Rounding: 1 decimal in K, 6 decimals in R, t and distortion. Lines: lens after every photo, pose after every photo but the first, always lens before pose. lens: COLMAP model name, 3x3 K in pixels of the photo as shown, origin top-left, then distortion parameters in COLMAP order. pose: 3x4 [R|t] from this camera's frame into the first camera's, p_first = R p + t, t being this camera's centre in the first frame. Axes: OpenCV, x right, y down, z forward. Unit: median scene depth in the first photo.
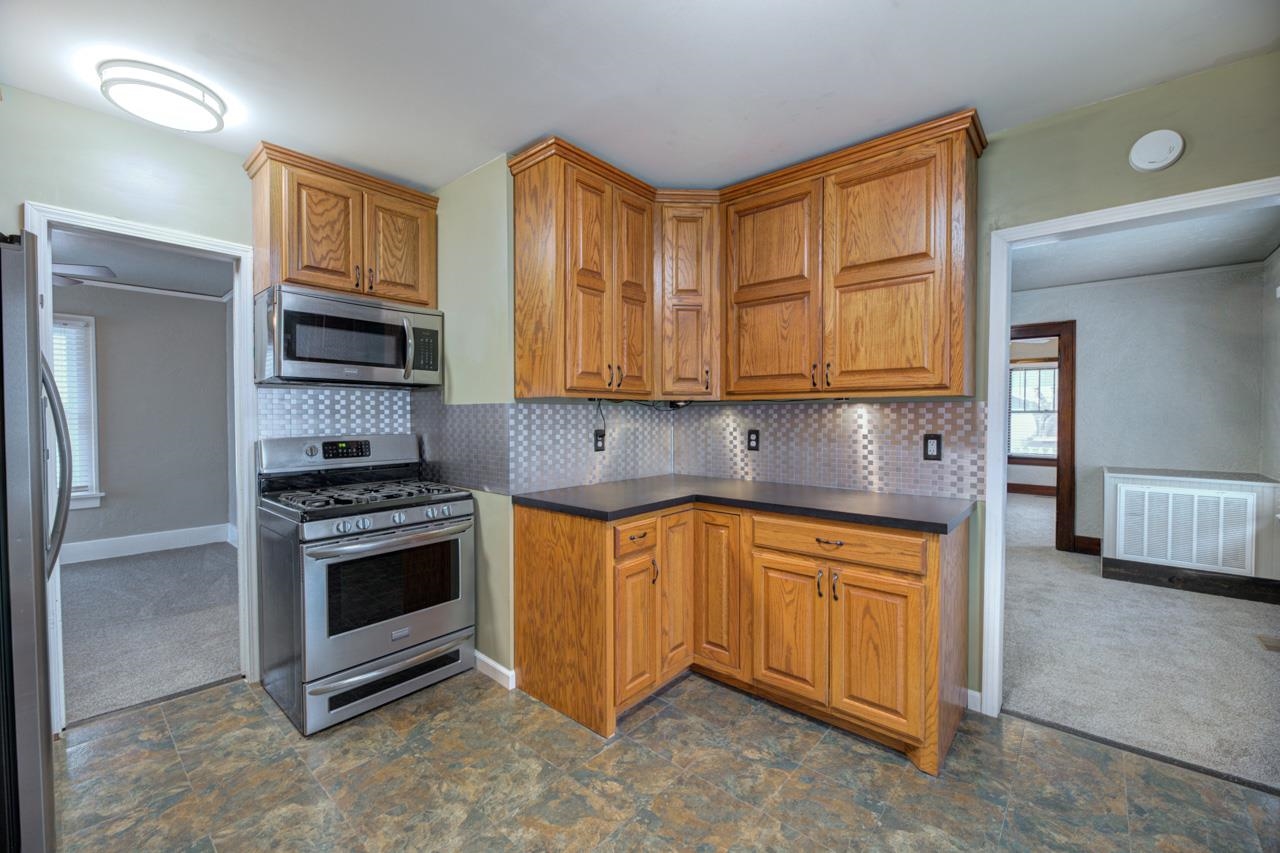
lens RADIAL K [[519.4, 0, 638.4], [0, 519.4, 425.8], [0, 0, 1]] dist [0.000615, -0.003817]
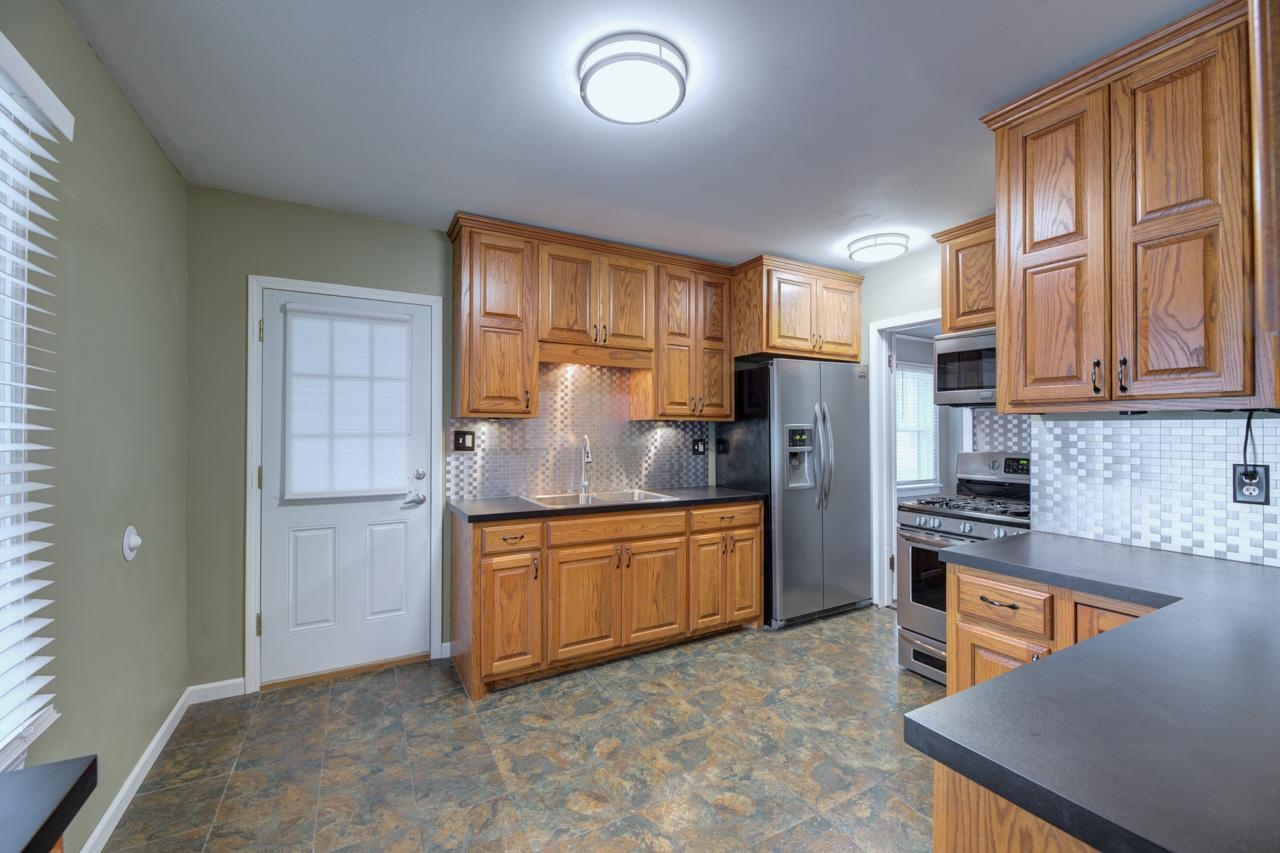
lens RADIAL K [[519.4, 0, 638.4], [0, 519.4, 425.8], [0, 0, 1]] dist [0.000615, -0.003817]
pose [[-0.350663, -0.007197, -0.936474, 0.796246], [-0.021435, 0.999770, 0.000343, -0.023156], [0.936256, 0.020194, -0.350737, 0.719547]]
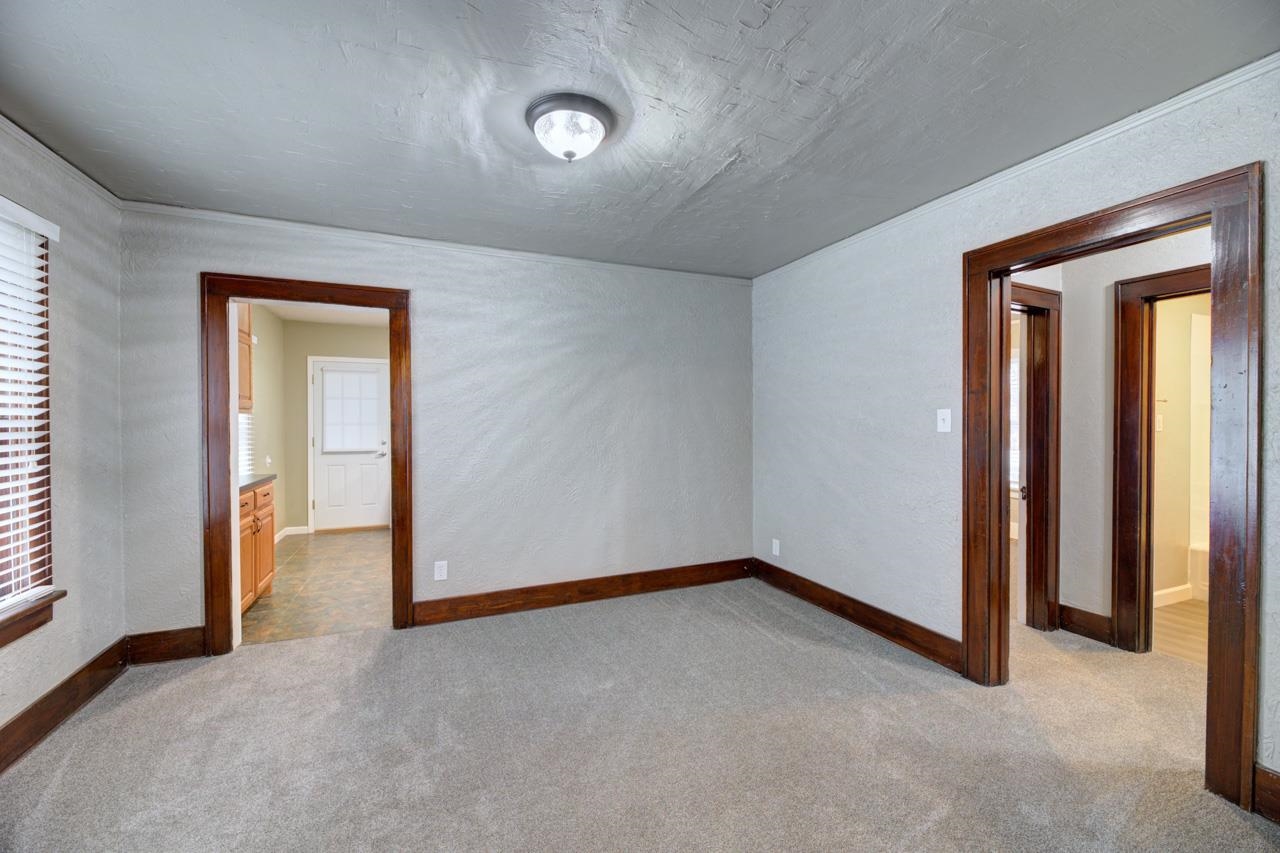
lens RADIAL K [[507.9, 0, 628.7], [0, 507.9, 425.9], [0, 0, 1]] dist [-0.000187, -0.000091]
pose [[-0.455691, 0.006387, -0.890115, 1.589722], [-0.018942, 0.999678, 0.016871, -0.048352], [0.889937, 0.024548, -0.455423, 2.148798]]
